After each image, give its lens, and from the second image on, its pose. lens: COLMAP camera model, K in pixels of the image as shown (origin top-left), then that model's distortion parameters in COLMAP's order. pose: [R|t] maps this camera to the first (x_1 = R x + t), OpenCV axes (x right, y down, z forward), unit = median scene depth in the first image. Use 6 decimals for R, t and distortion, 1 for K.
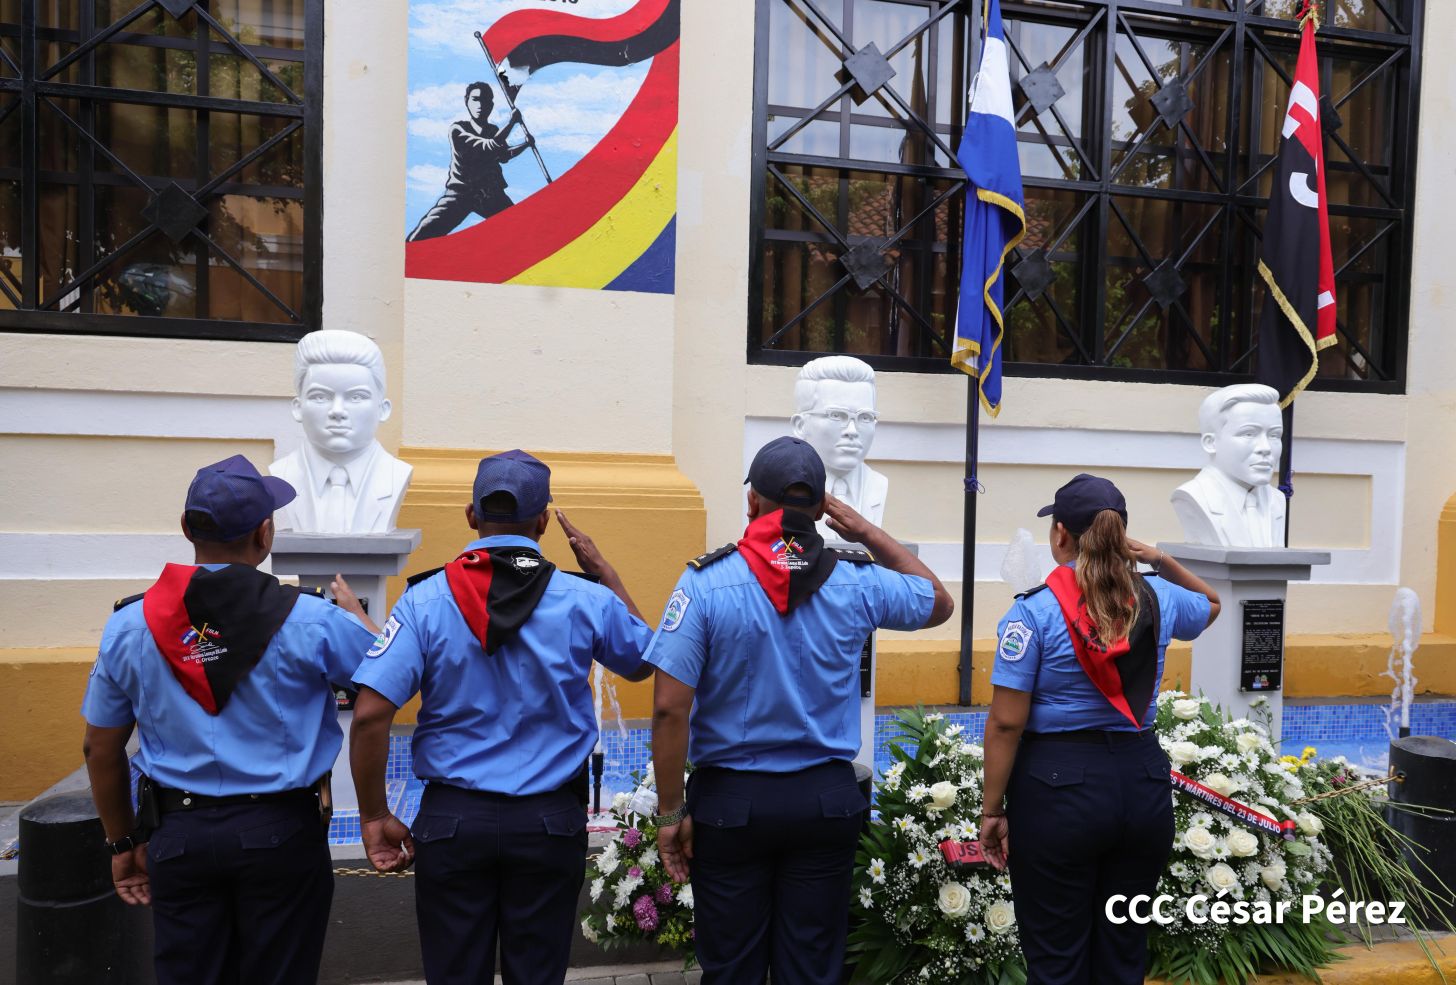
lens RADIAL K [[1267.2, 0, 668.2], [0, 1267.2, 522.0], [0, 0, 1]] dist [-0.002070, 0.010767]
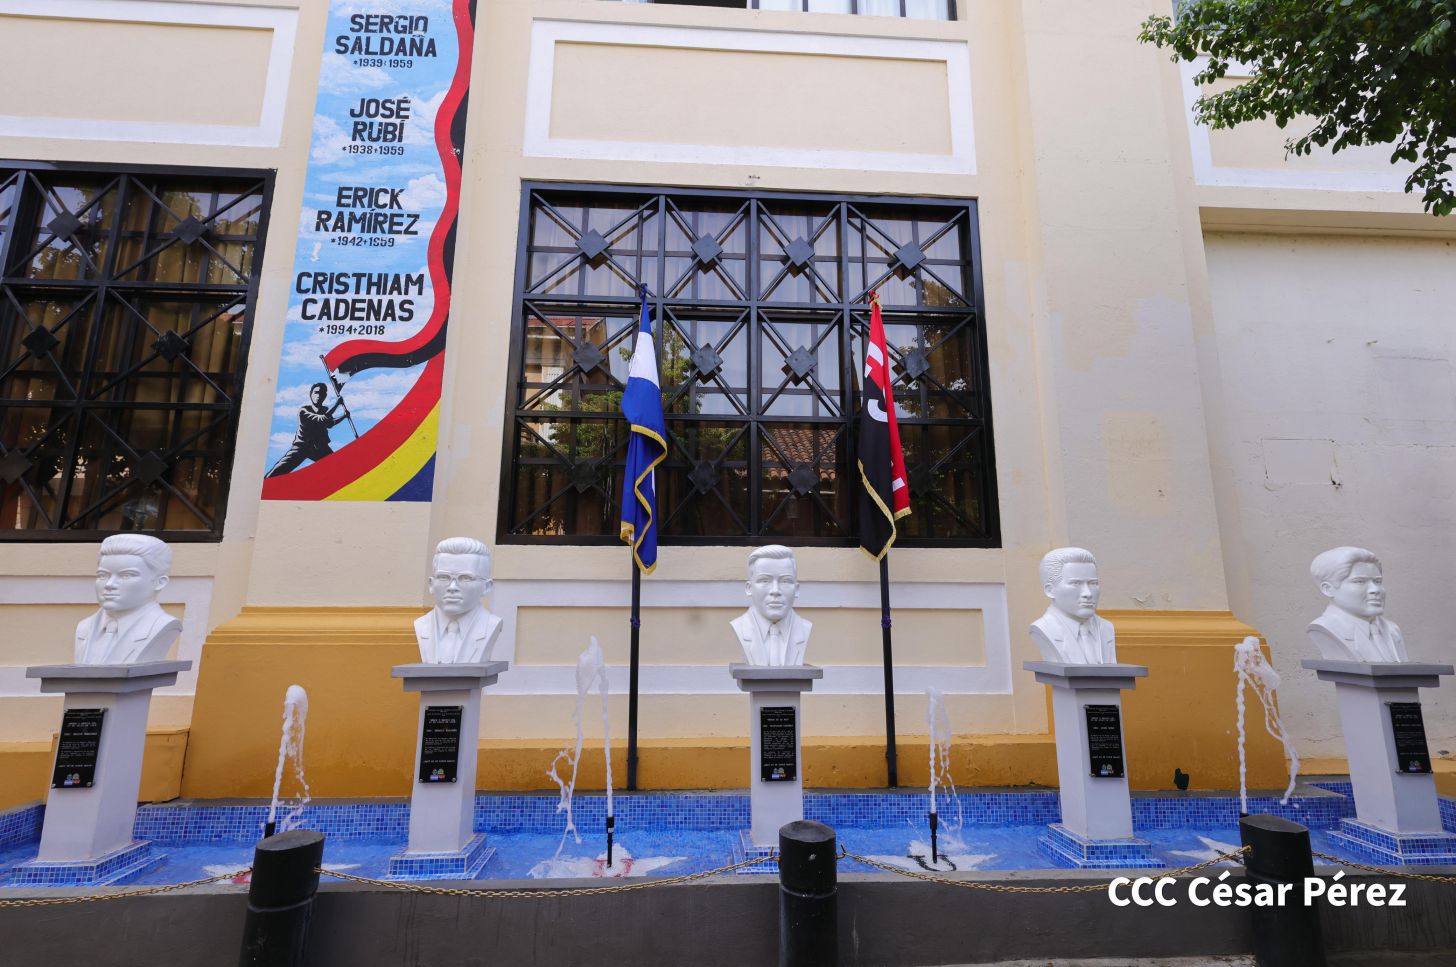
lens RADIAL K [[782.8, 0, 733.9], [0, 782.8, 446.6], [0, 0, 1]] dist [0.007043, -0.001738]
pose [[0.981586, -0.062605, -0.180471, 0.563417], [0.014260, 0.966148, -0.257594, 0.008469], [0.190488, 0.250277, 0.949250, 0.141265]]
